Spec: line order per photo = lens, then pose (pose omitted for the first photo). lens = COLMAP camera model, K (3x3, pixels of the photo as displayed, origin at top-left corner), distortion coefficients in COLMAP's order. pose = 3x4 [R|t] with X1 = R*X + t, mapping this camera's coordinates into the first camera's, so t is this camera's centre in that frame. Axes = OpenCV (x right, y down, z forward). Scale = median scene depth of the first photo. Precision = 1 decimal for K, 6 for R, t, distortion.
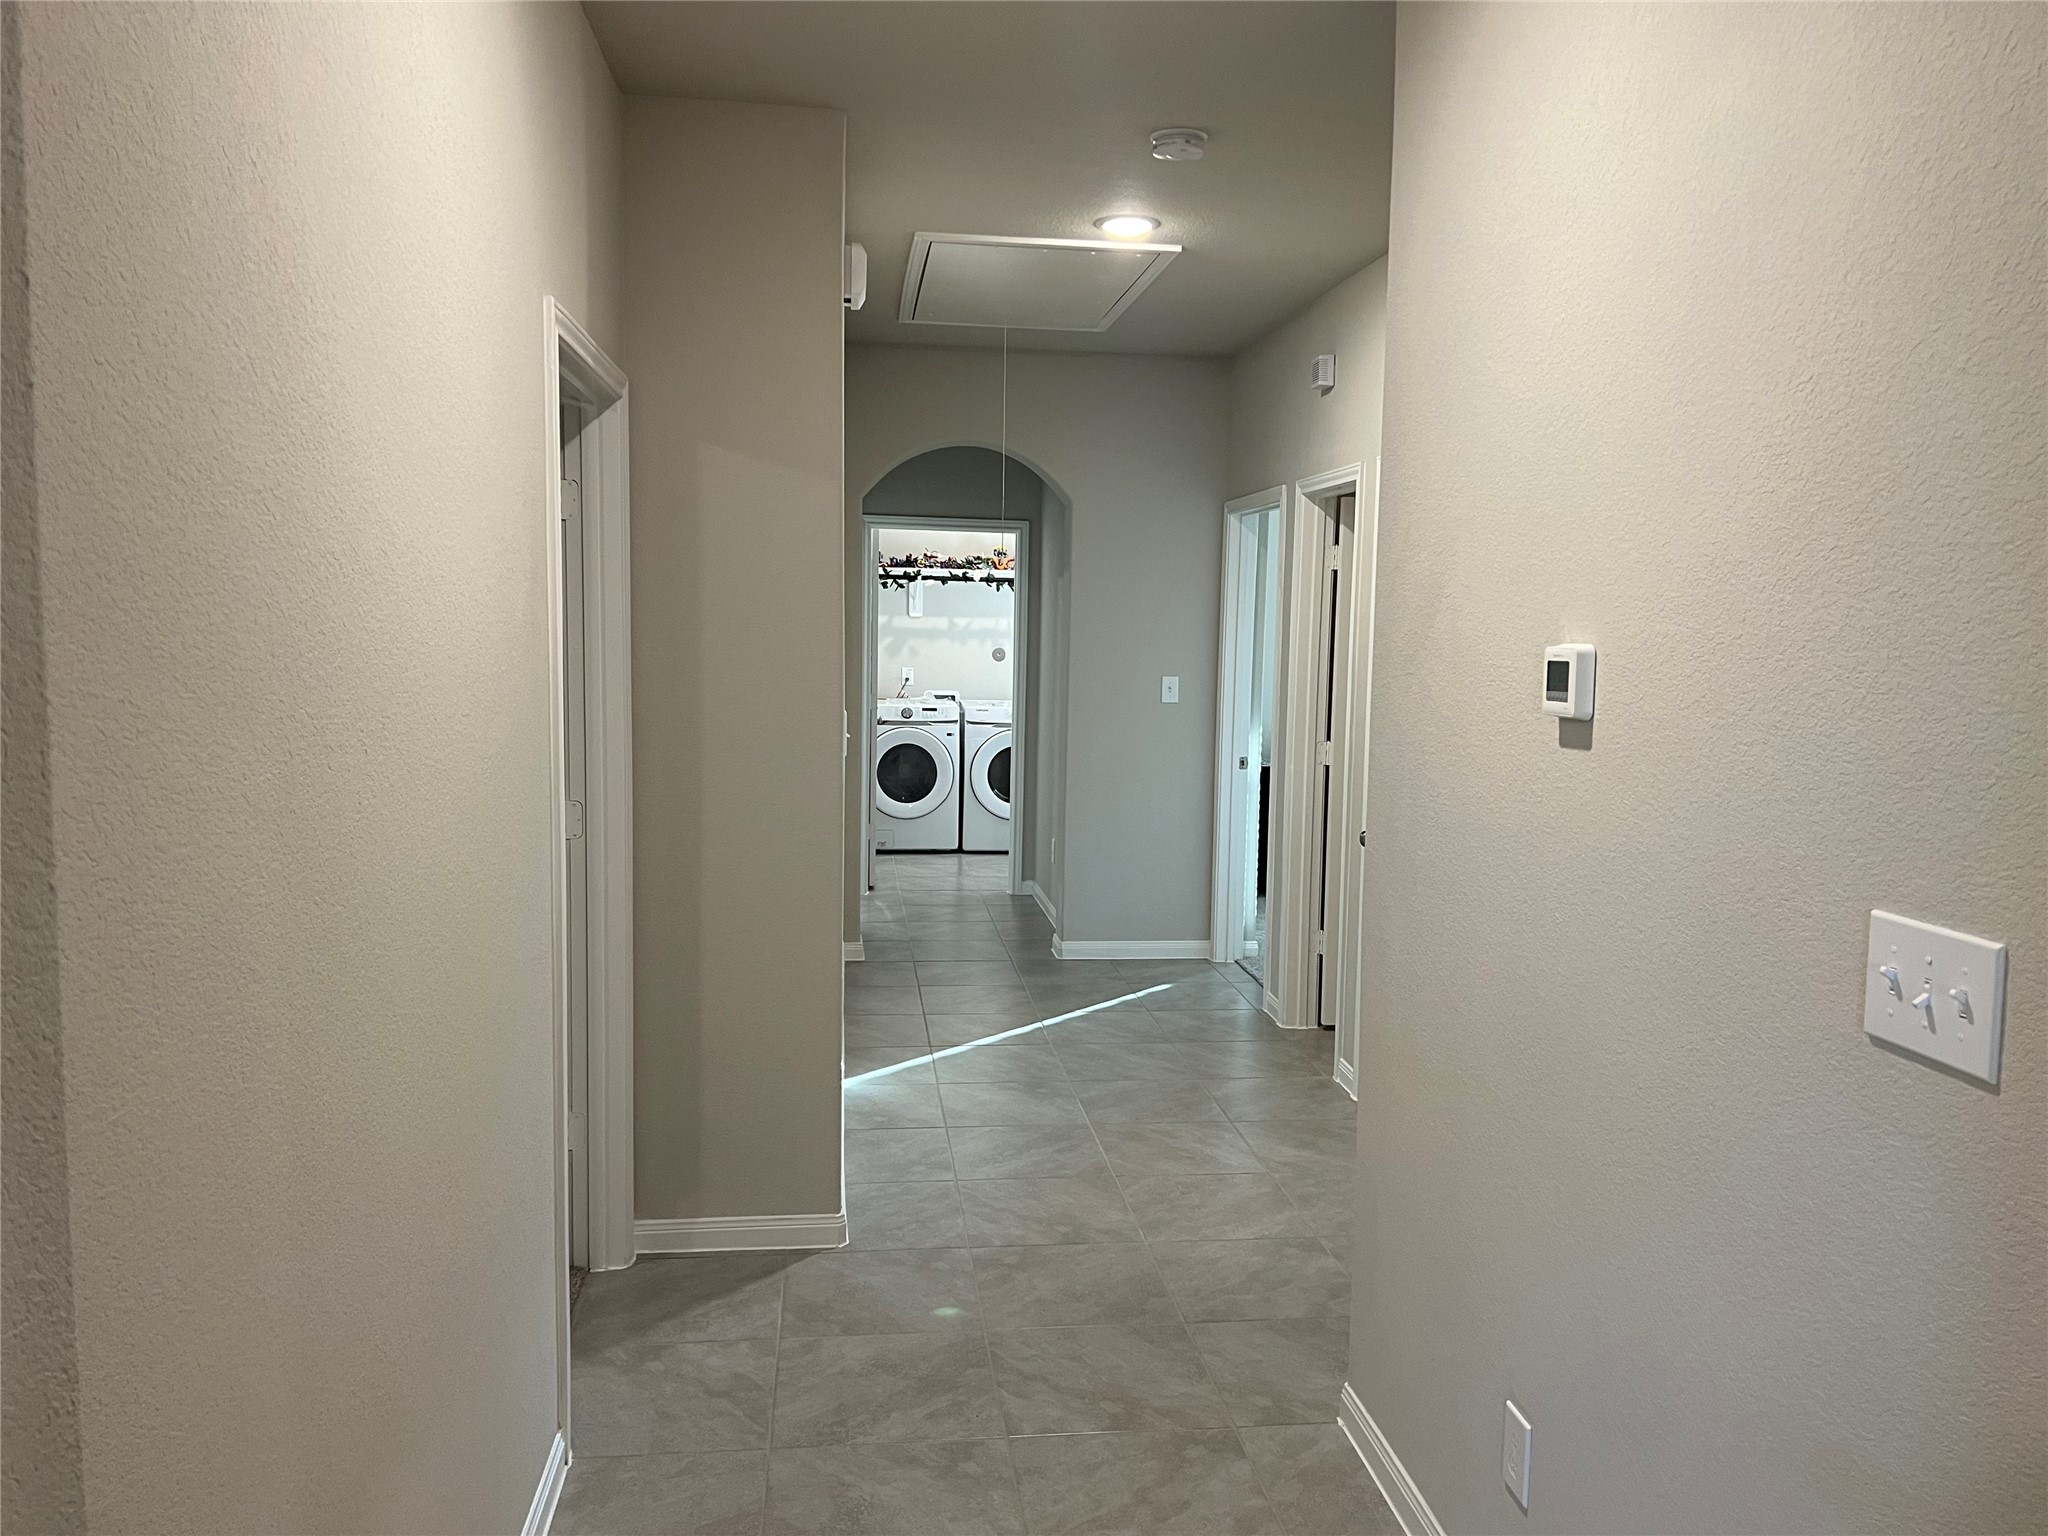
lens RADIAL K [[1554.5, 0, 1024.0], [0, 1554.5, 768.0], [0, 0, 1]] dist [0.102113, -0.168961]
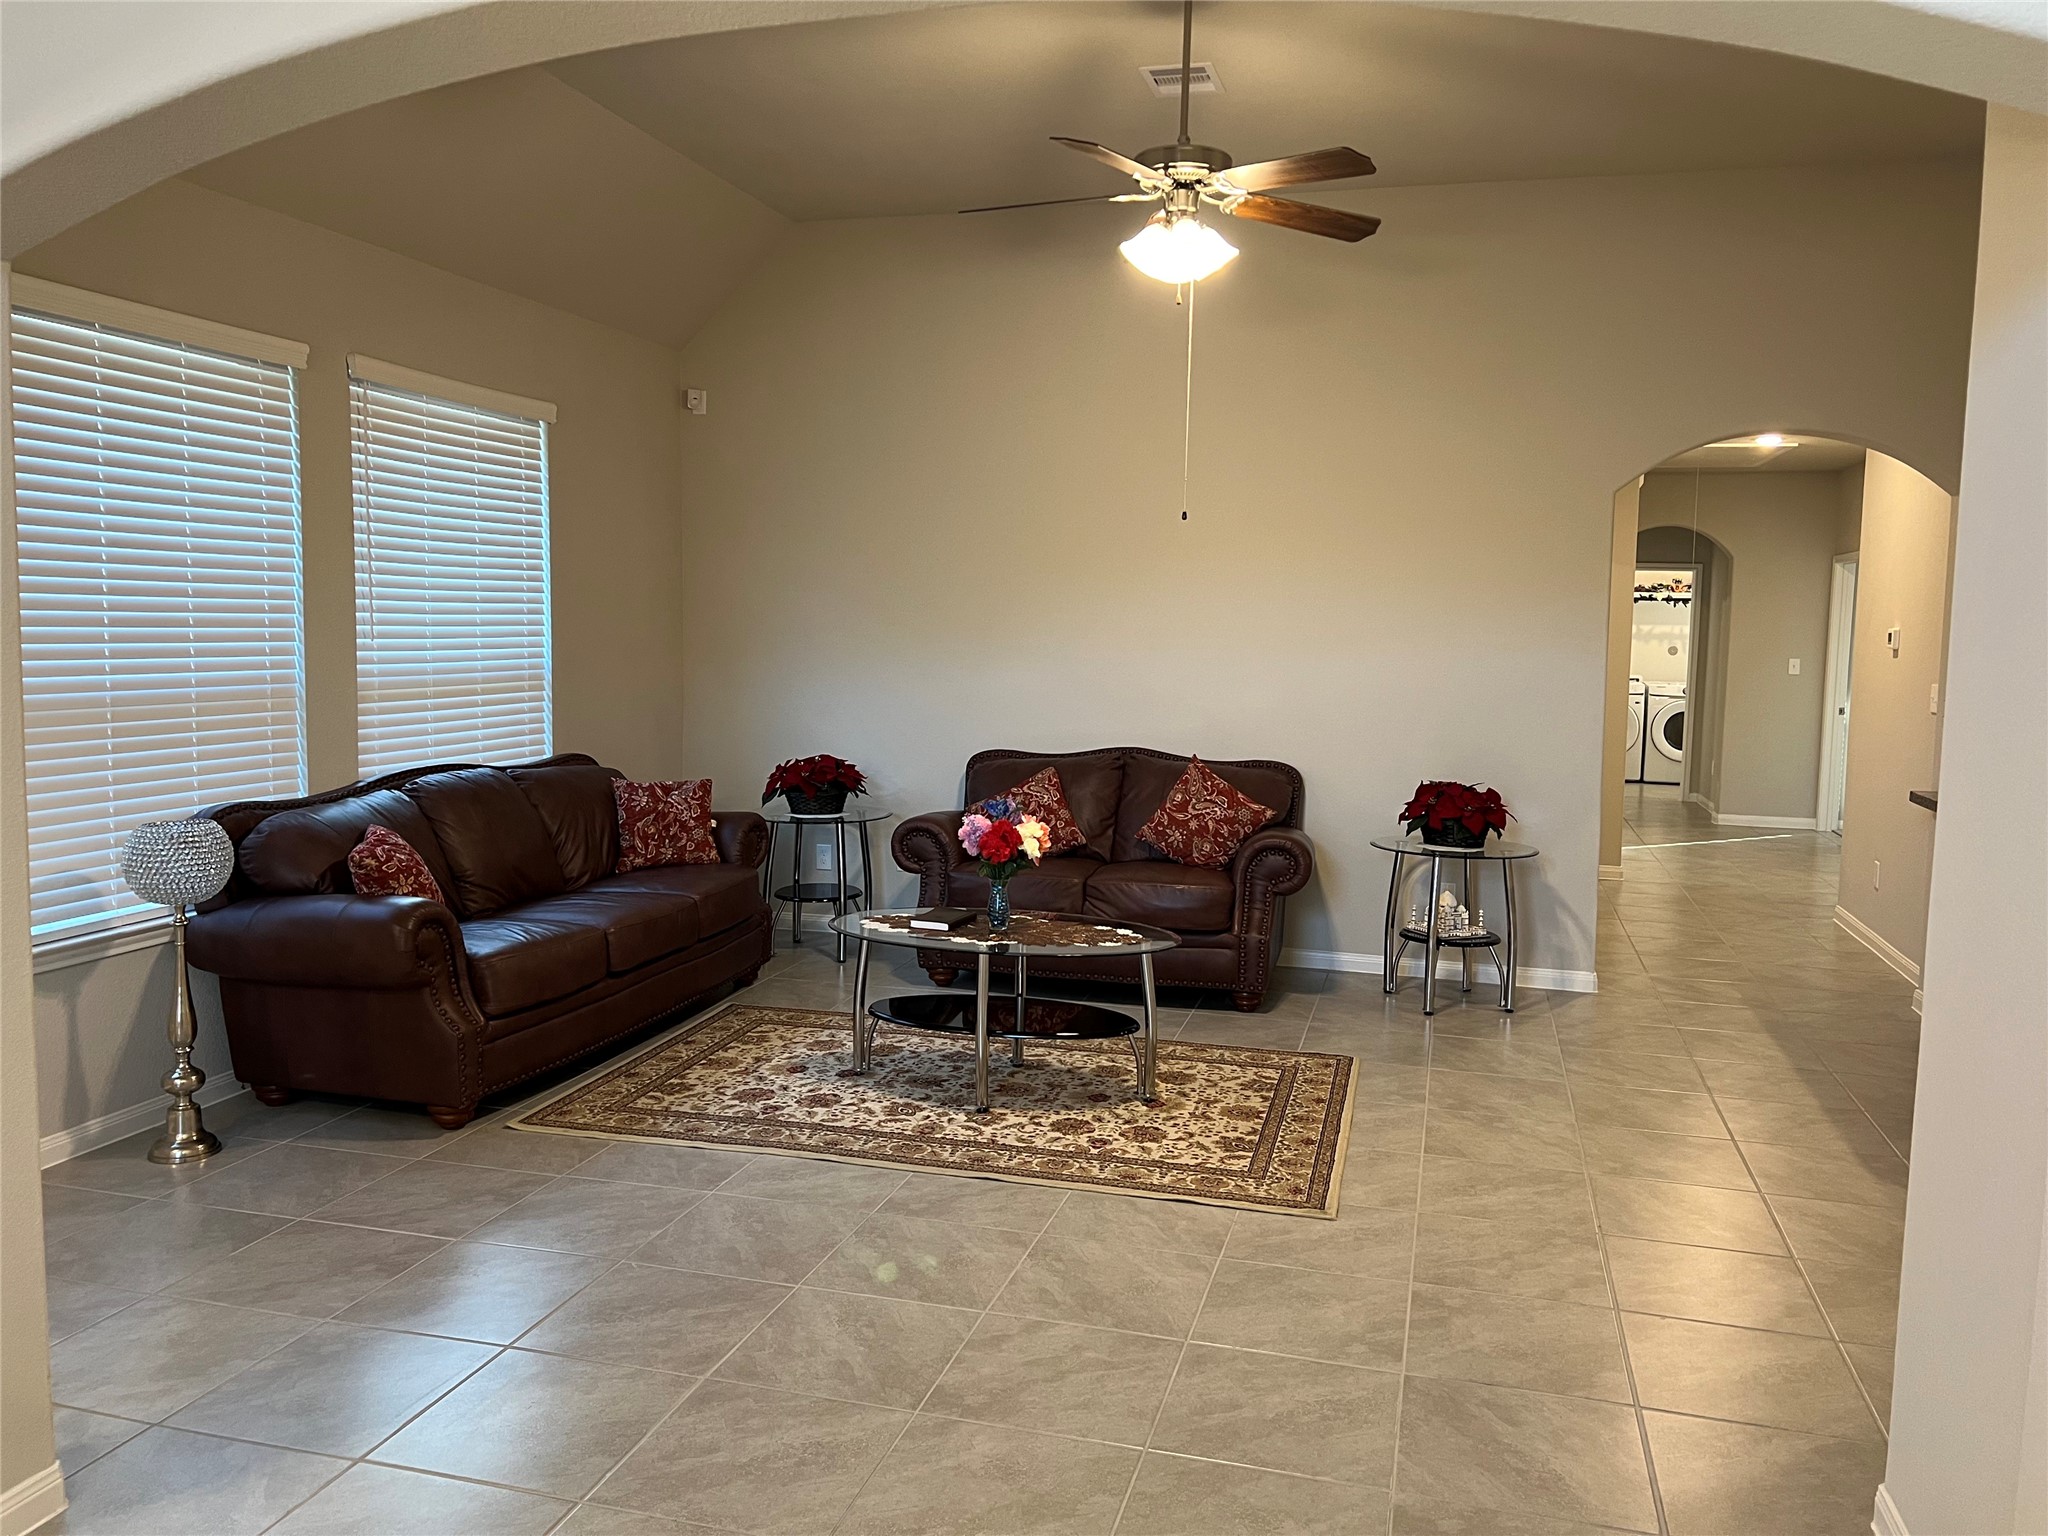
lens RADIAL K [[1554.5, 0, 1024.0], [0, 1554.5, 768.0], [0, 0, 1]] dist [0.102113, -0.168961]
pose [[0.924503, 0.027825, -0.380157, -0.015482], [-0.031671, 0.999491, -0.003864, 0.063764], [0.379856, 0.015612, 0.924914, -0.607800]]
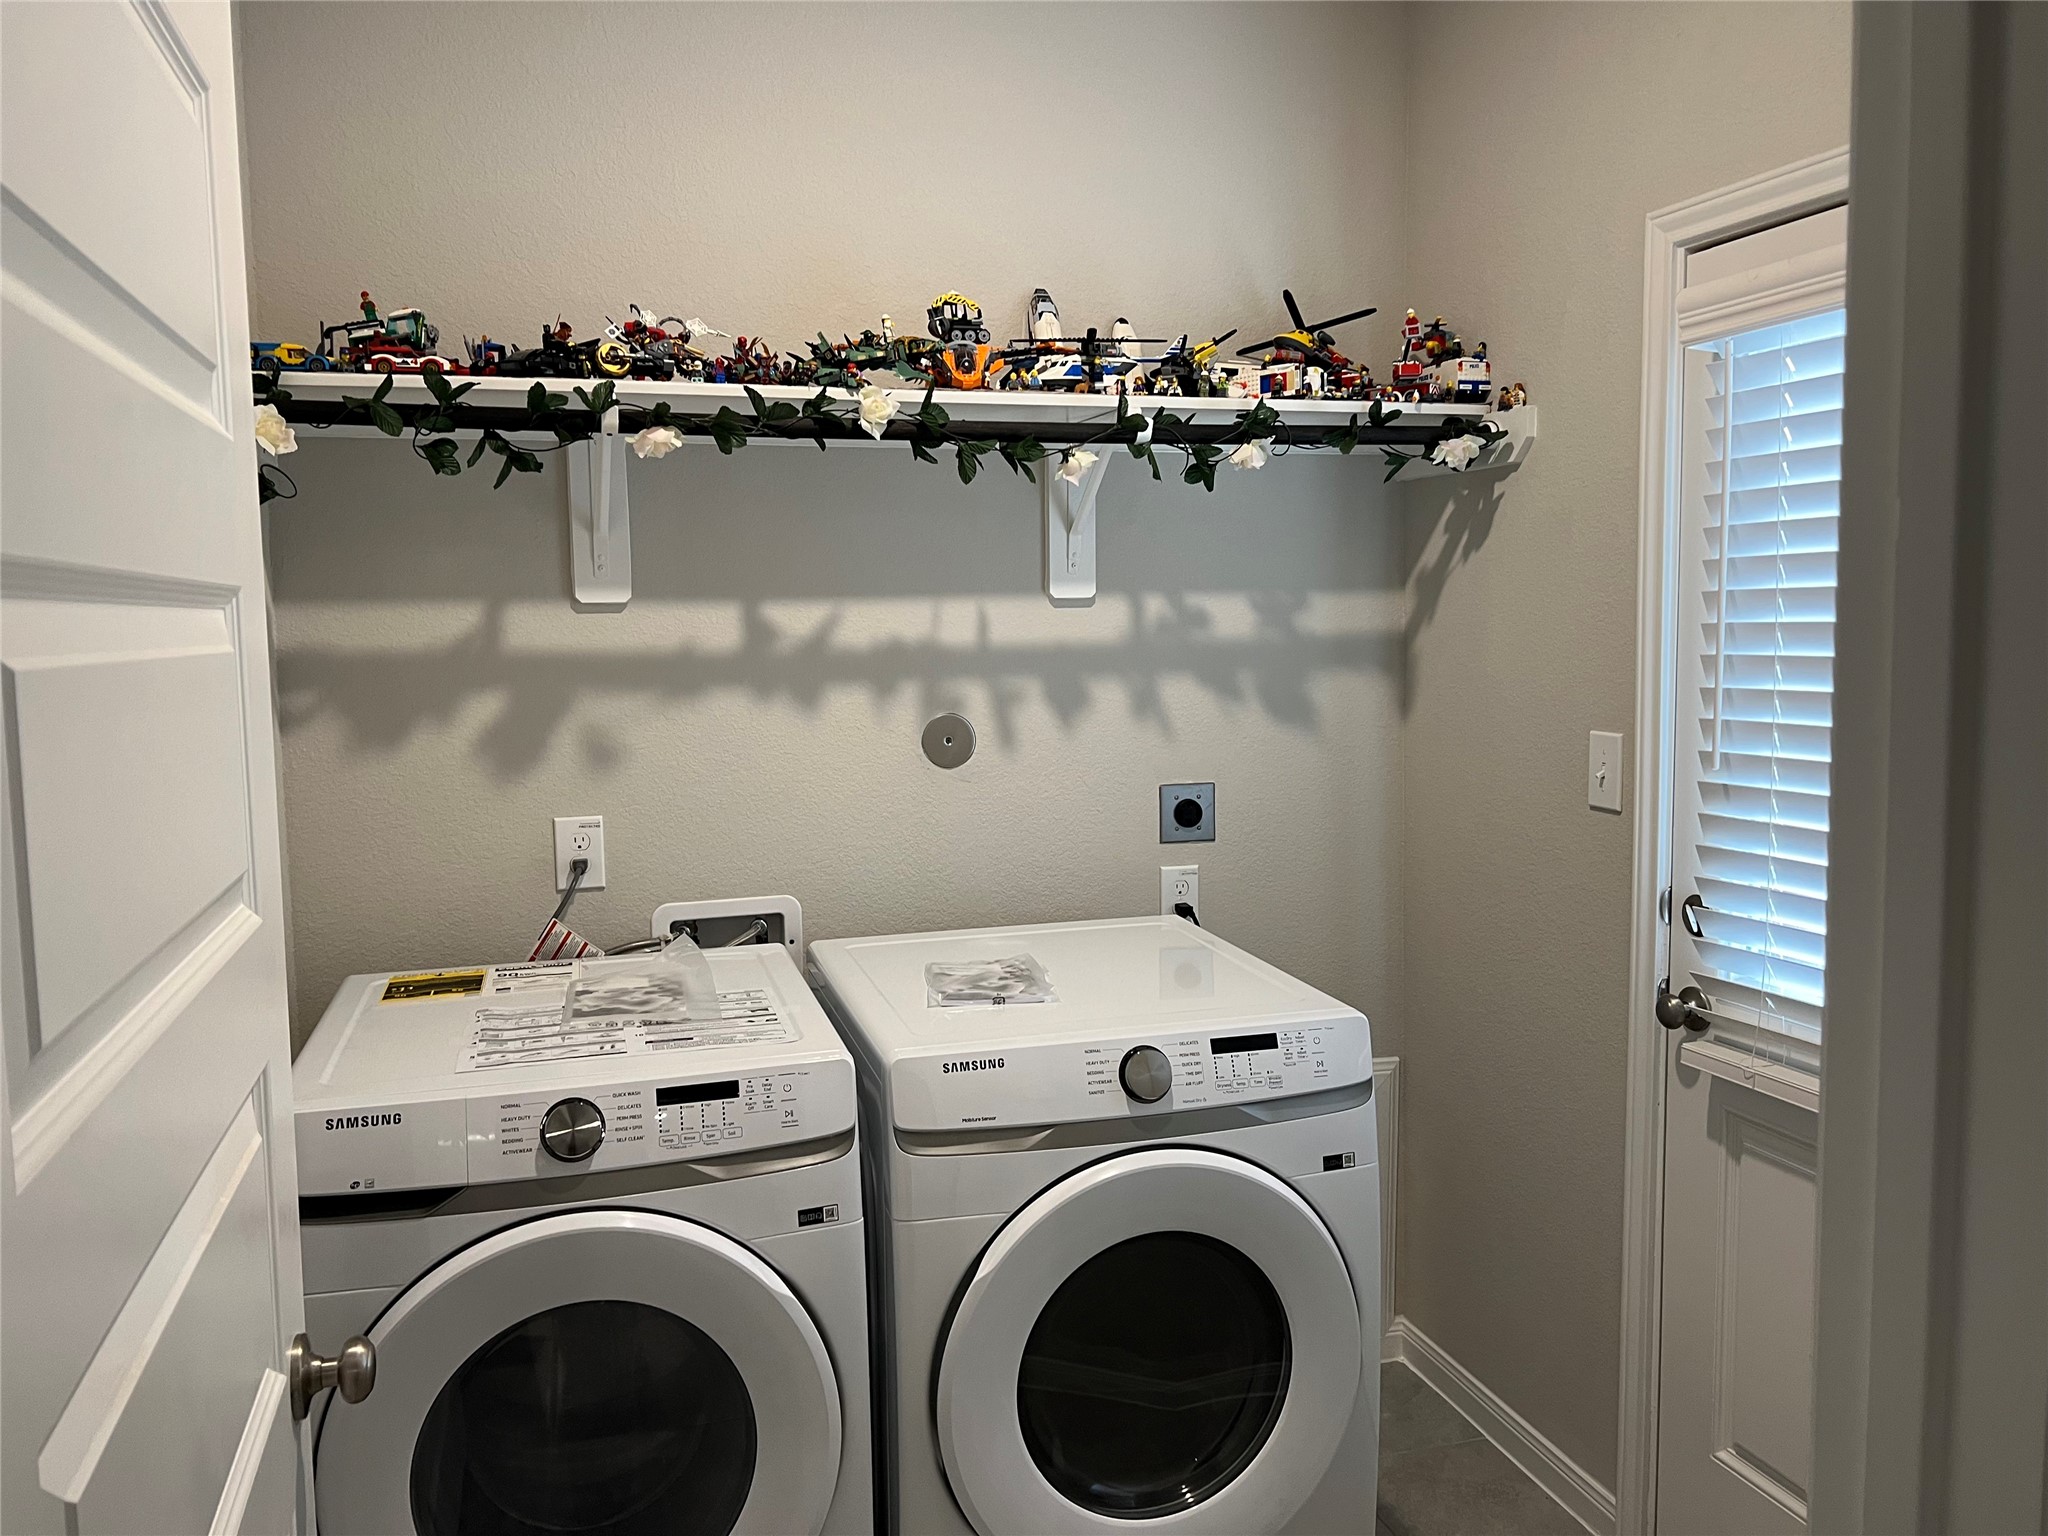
lens RADIAL K [[1552.2, 0, 1021.5], [0, 1552.2, 758.5], [0, 0, 1]] dist [0.059746, -0.060062]
pose [[0.982942, -0.048259, 0.177472, -0.051674], [0.048221, 0.998826, 0.004529, -0.073748], [-0.177482, 0.004106, 0.984116, 0.776690]]
